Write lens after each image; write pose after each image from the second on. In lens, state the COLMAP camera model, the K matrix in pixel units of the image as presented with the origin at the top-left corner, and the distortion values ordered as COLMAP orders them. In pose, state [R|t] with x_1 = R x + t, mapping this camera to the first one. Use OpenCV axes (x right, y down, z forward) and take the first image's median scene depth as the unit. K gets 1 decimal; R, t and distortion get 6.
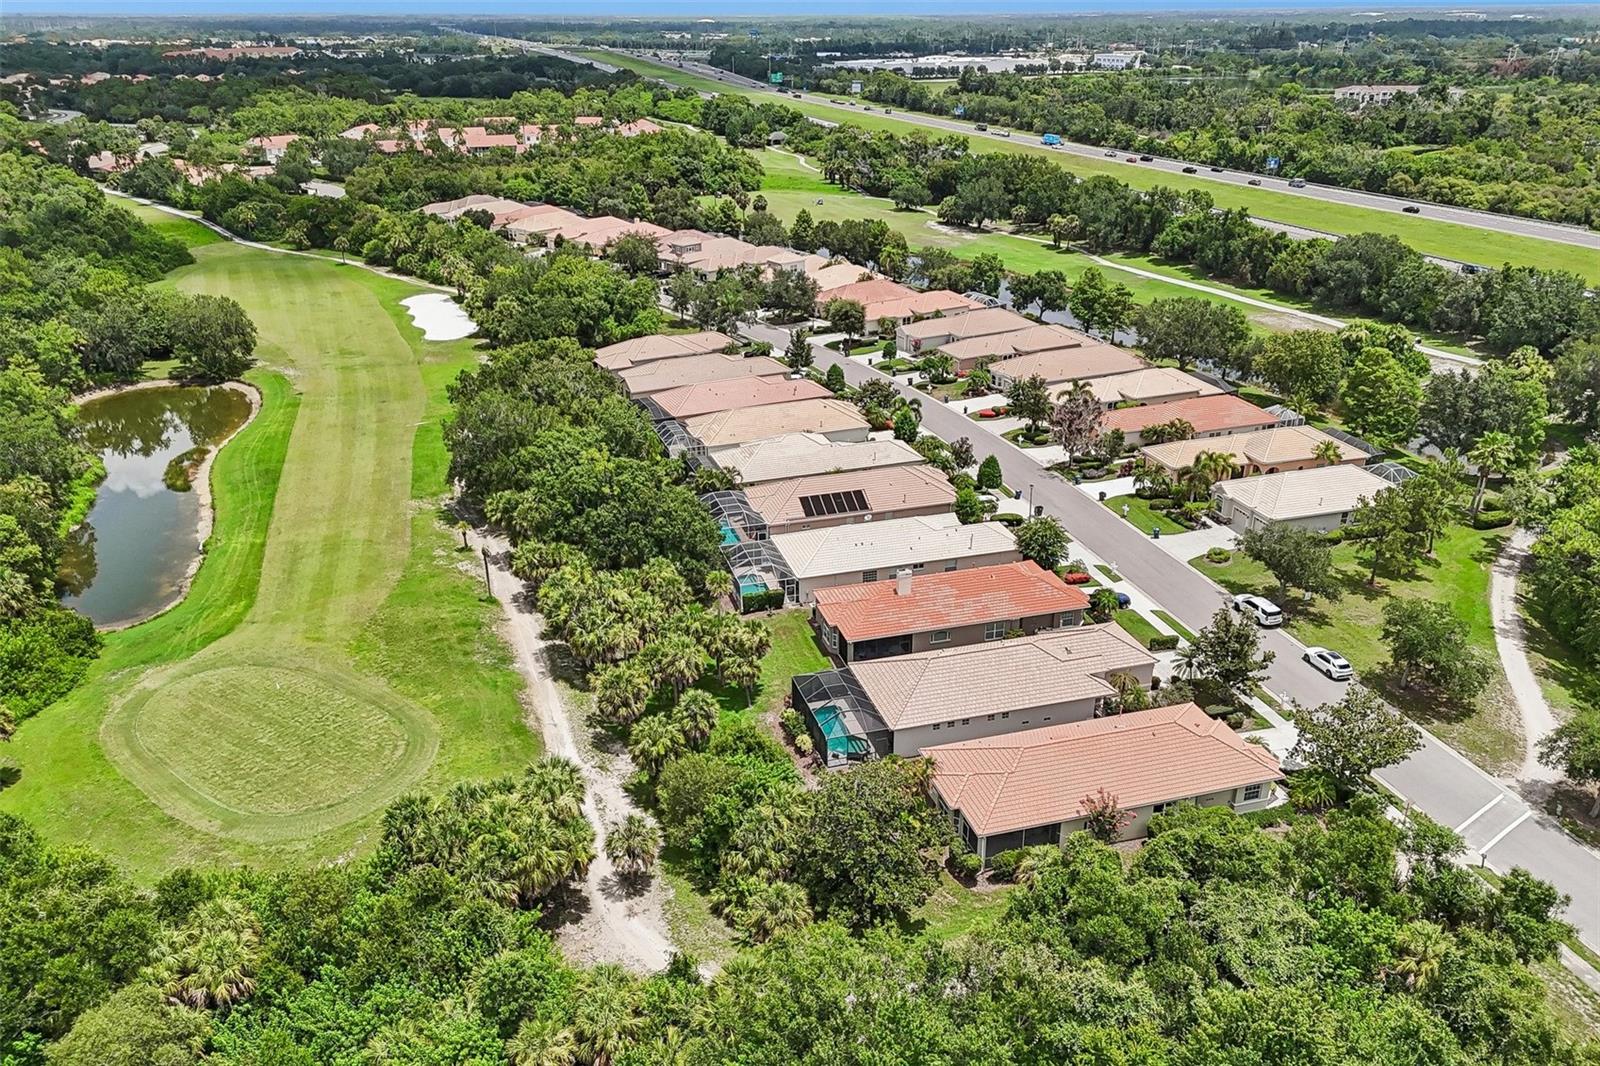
lens RADIAL K [[1175.9, 0, 803.1], [0, 1175.9, 537.3], [0, 0, 1]] dist [0.075444, -0.071901]
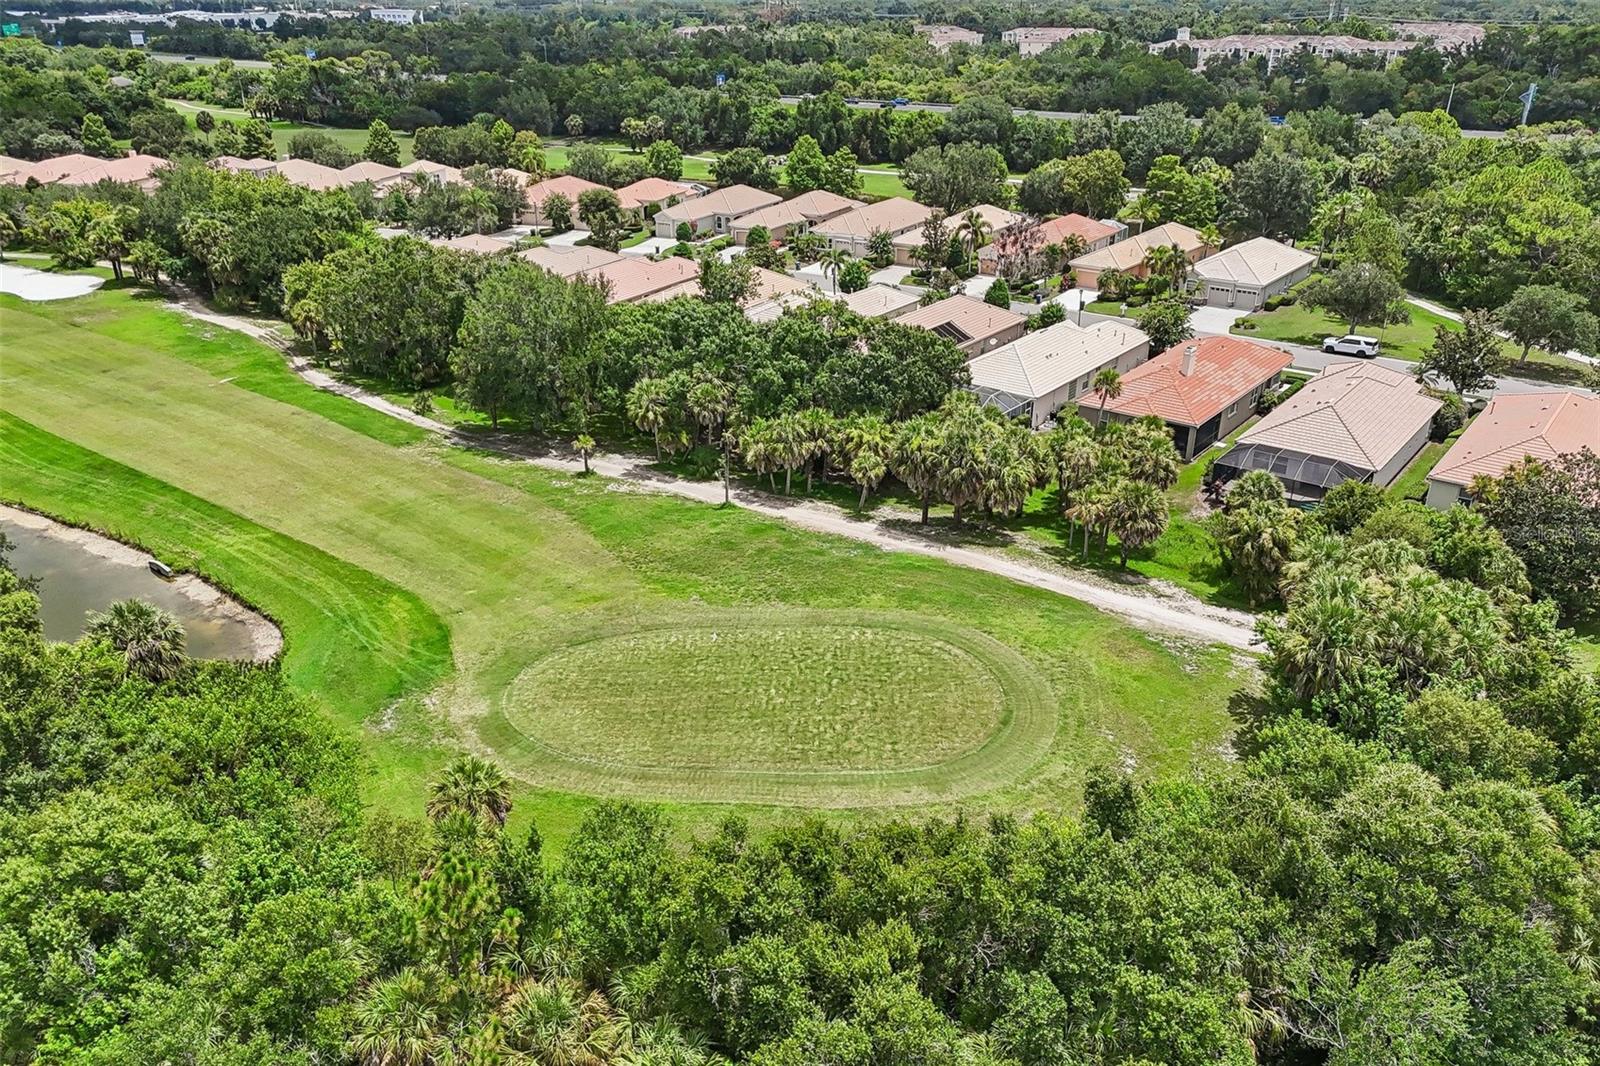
lens RADIAL K [[1172.4, 0, 802.7], [0, 1172.4, 535.5], [0, 0, 1]] dist [0.081259, -0.075110]
pose [[0.817983, -0.241260, 0.522205, -0.389392], [0.233918, 0.968859, 0.081206, 0.013506], [-0.525534, 0.055728, 0.848945, 0.209353]]
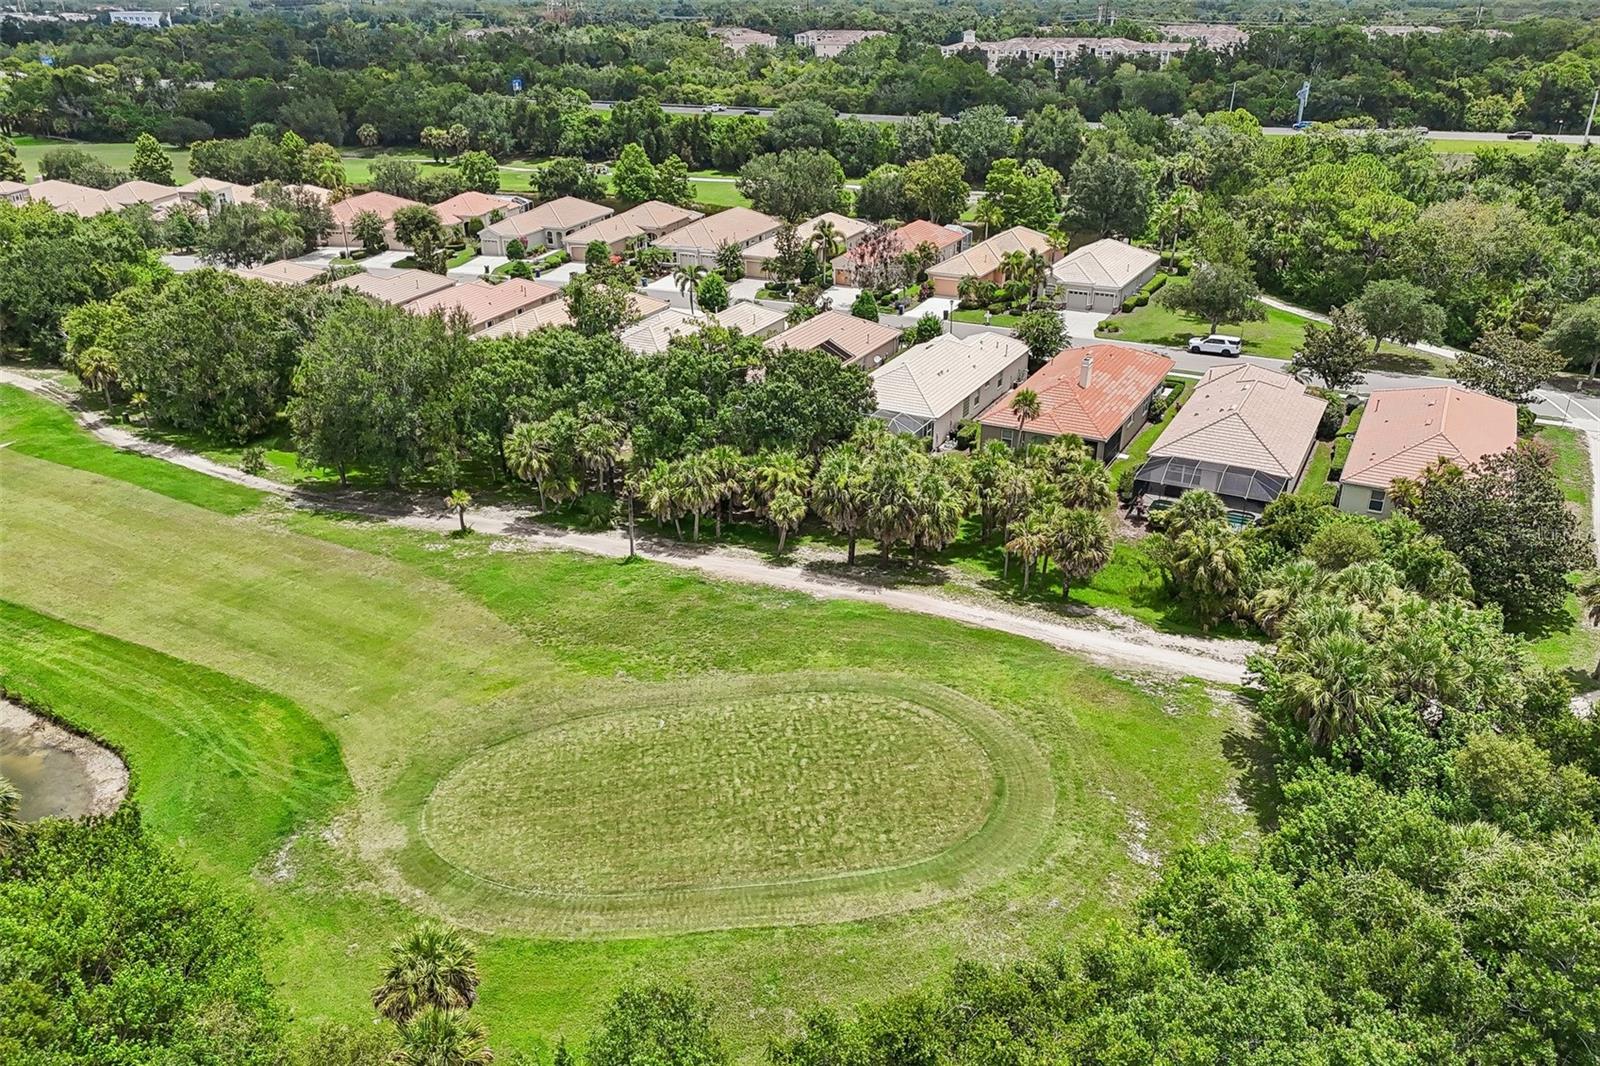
lens RADIAL K [[1172.4, 0, 802.7], [0, 1172.4, 535.5], [0, 0, 1]] dist [0.081259, -0.075110]
pose [[0.708189, -0.295208, 0.641343, -0.393226], [0.286965, 0.950325, 0.120557, -0.009050], [-0.645074, 0.098665, 0.757724, 0.259607]]
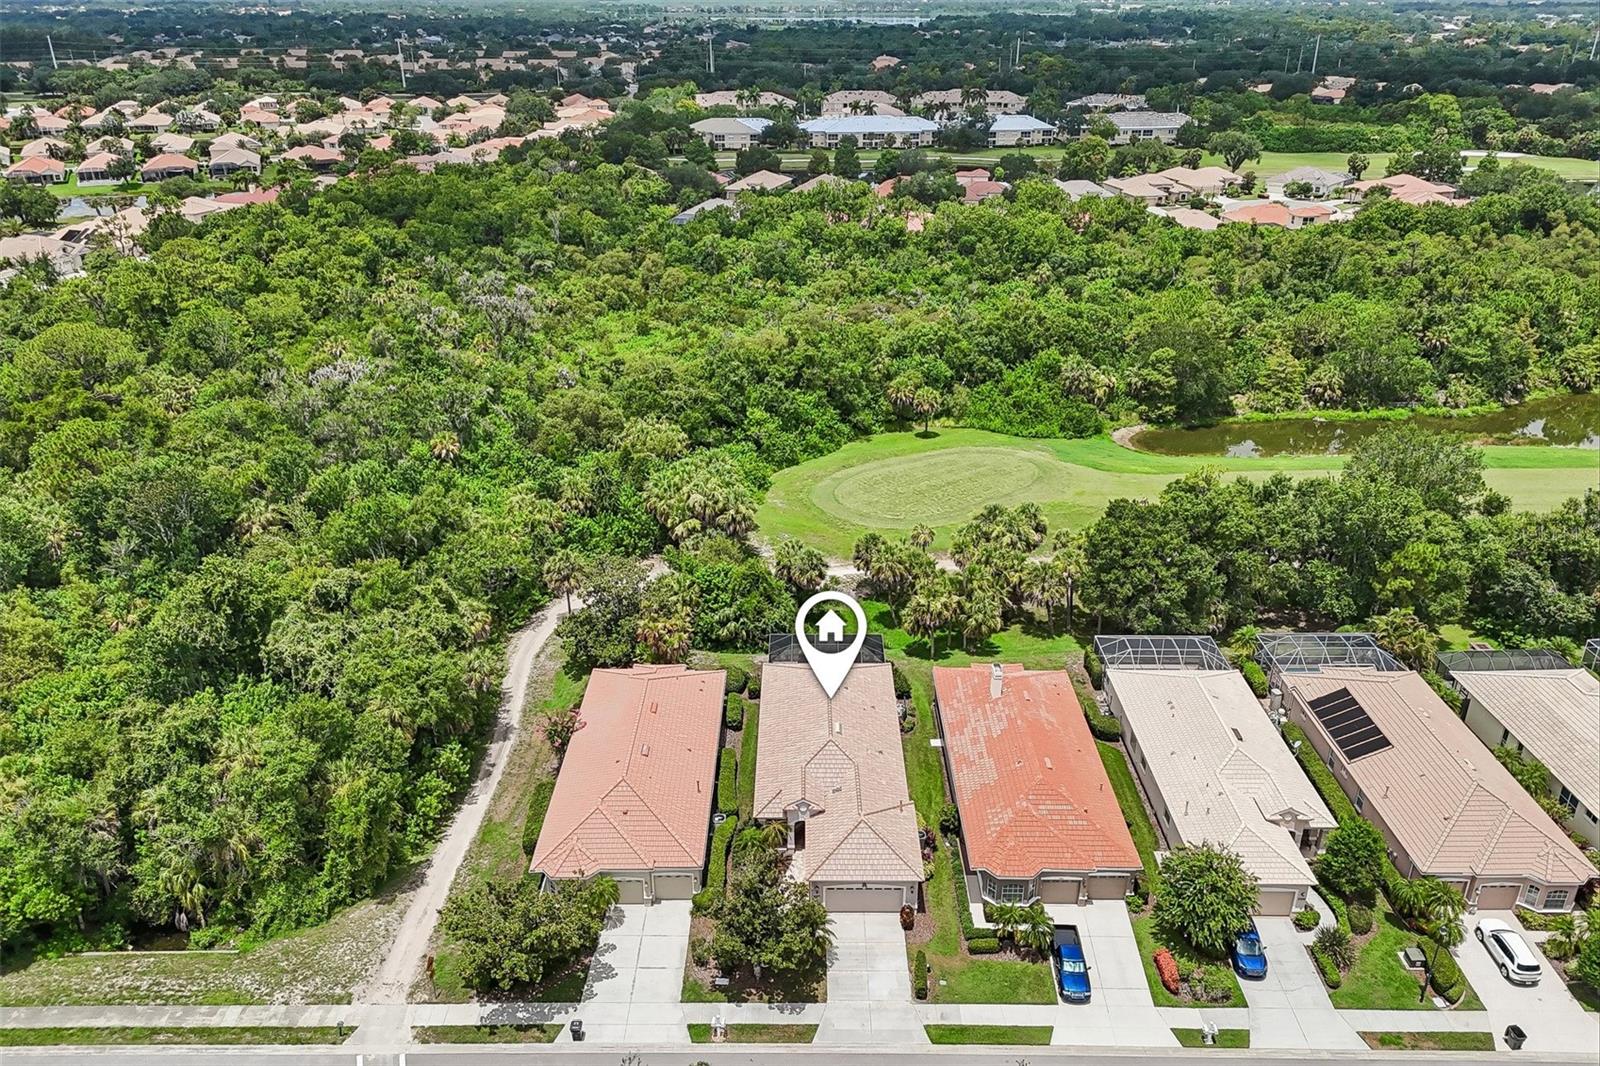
lens RADIAL K [[1172.4, 0, 802.7], [0, 1172.4, 535.5], [0, 0, 1]] dist [0.081259, -0.075110]
pose [[-0.283816, 0.408741, -0.867398, 0.448028], [-0.388562, 0.777972, 0.493740, -0.222264], [0.876623, 0.477169, -0.061980, 0.499033]]
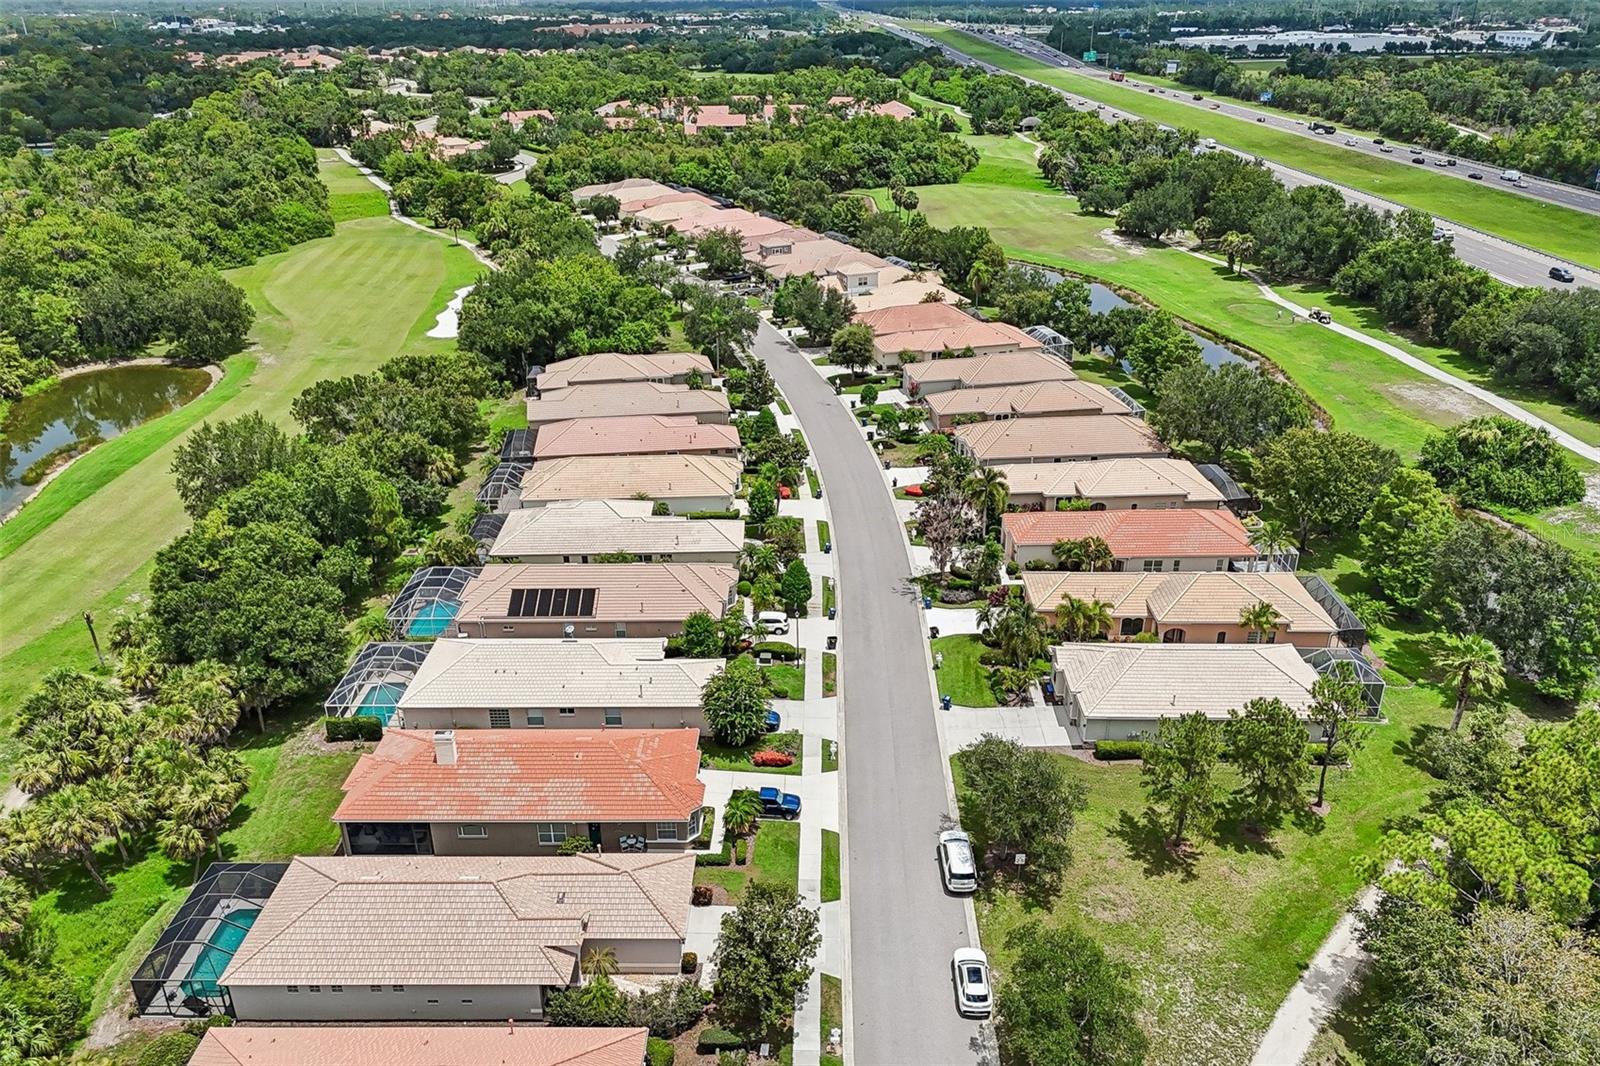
lens RADIAL K [[1172.4, 0, 802.7], [0, 1172.4, 535.5], [0, 0, 1]] dist [0.081259, -0.075110]
pose [[0.953659, 0.124725, -0.273822, 0.278683], [-0.119976, 0.992191, 0.034092, -0.084397], [0.275936, 0.000340, 0.961176, 0.190067]]
